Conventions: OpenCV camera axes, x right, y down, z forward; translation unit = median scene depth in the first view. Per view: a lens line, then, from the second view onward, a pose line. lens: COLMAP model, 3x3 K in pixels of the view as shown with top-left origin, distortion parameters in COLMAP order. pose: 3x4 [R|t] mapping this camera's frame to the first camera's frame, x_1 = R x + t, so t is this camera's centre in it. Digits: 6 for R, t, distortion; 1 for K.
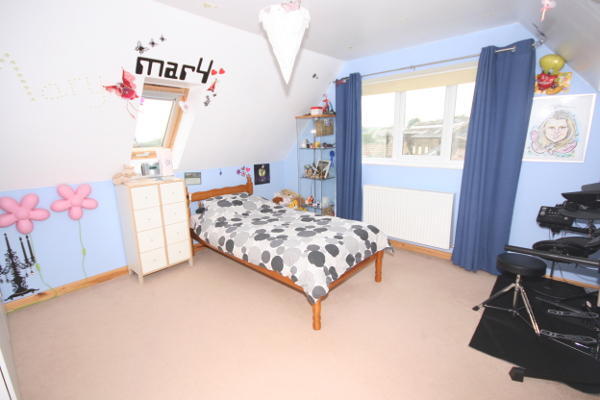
lens RADIAL K [[296.2, 0, 297.8], [0, 296.2, 197.3], [0, 0, 1]] dist [0.013754, -0.010637]
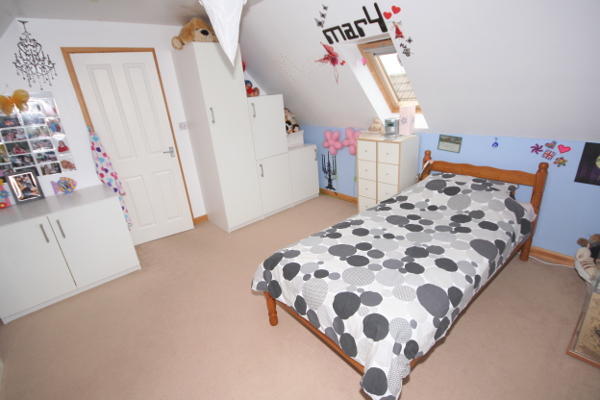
lens RADIAL K [[296.2, 0, 297.8], [0, 296.2, 197.3], [0, 0, 1]] dist [0.013754, -0.010637]
pose [[-0.152932, 0.375574, -0.914088, 0.643093], [-0.107257, 0.913196, 0.393152, -0.262797], [0.982399, 0.158168, -0.099374, 0.913771]]
